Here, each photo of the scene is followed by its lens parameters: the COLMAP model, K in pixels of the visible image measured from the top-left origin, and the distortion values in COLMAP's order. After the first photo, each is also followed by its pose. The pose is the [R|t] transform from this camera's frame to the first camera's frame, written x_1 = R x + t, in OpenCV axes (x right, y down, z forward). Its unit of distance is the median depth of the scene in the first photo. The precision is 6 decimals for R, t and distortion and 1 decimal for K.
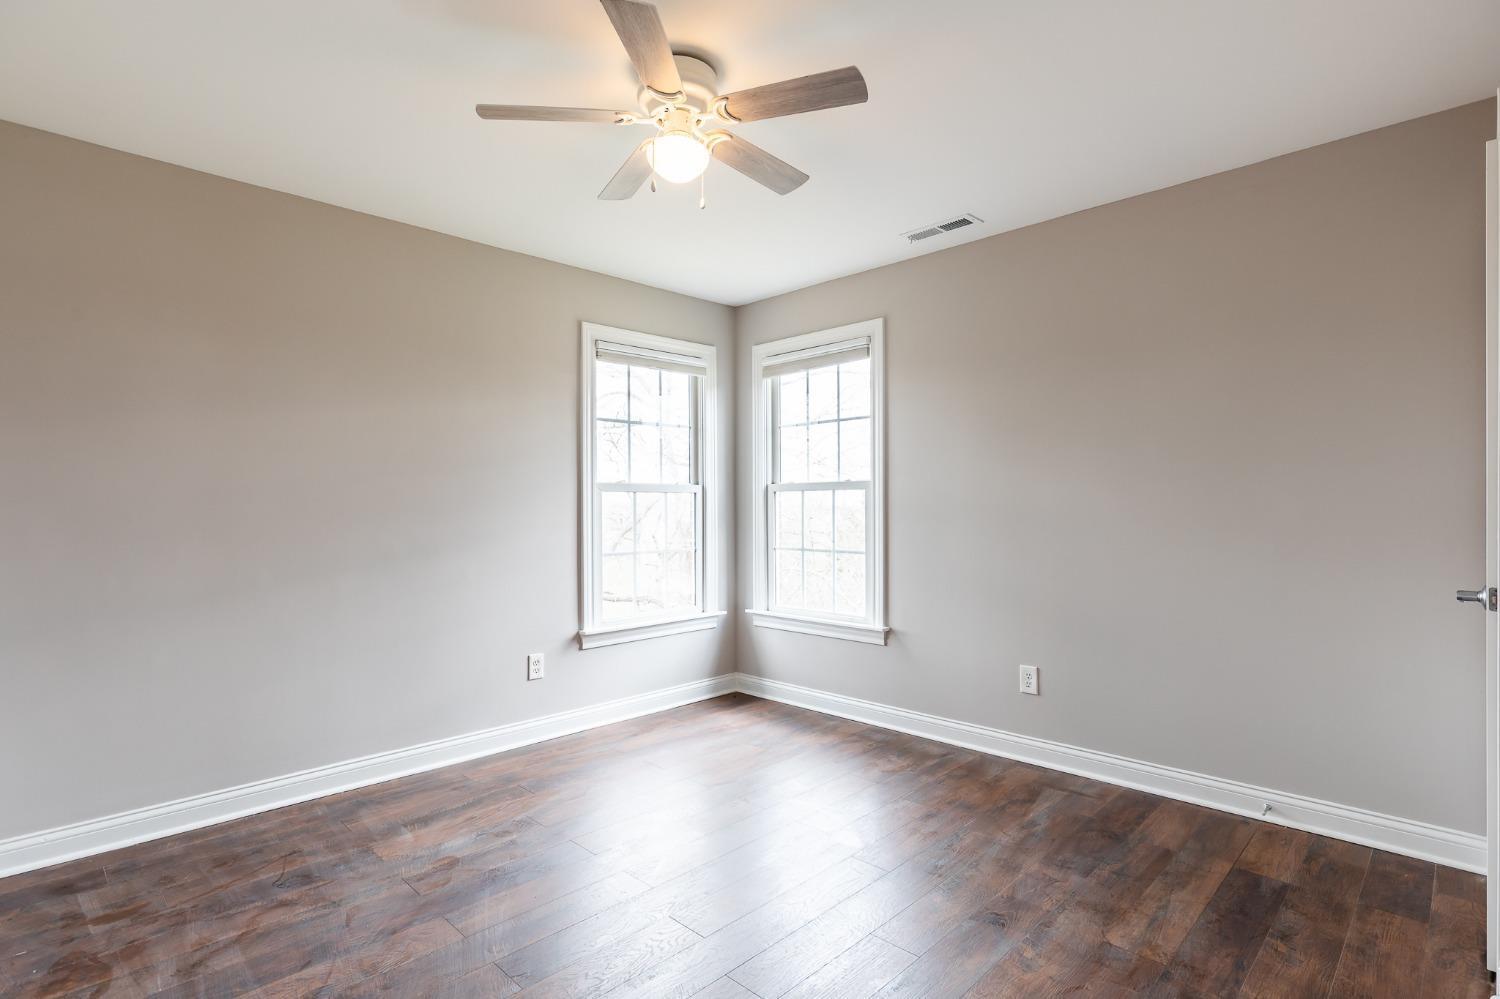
lens RADIAL K [[738.0, 0, 752.9], [0, 738.0, 500.1], [0, 0, 1]] dist [-0.005961, 0.001306]
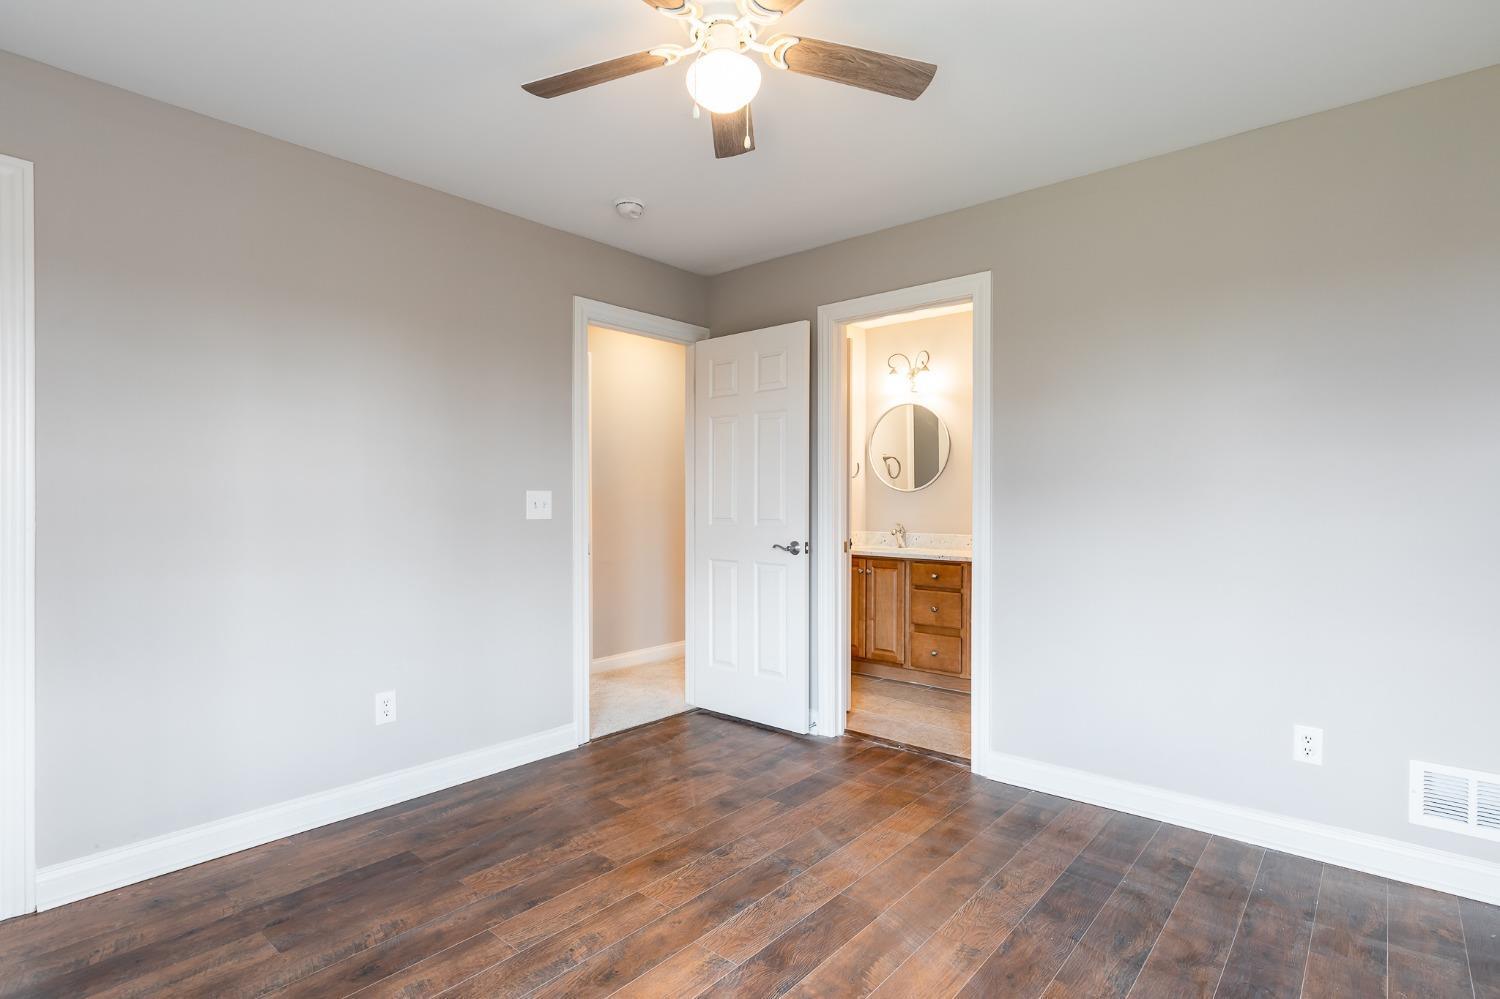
lens RADIAL K [[738.0, 0, 761.2], [0, 738.0, 496.4], [0, 0, 1]] dist [-0.005961, 0.001306]
pose [[-0.995875, 0.006845, -0.090475, -0.067742], [0.006855, 0.999976, 0.000193, 0.002765], [0.090474, -0.000428, -0.995899, 1.942497]]
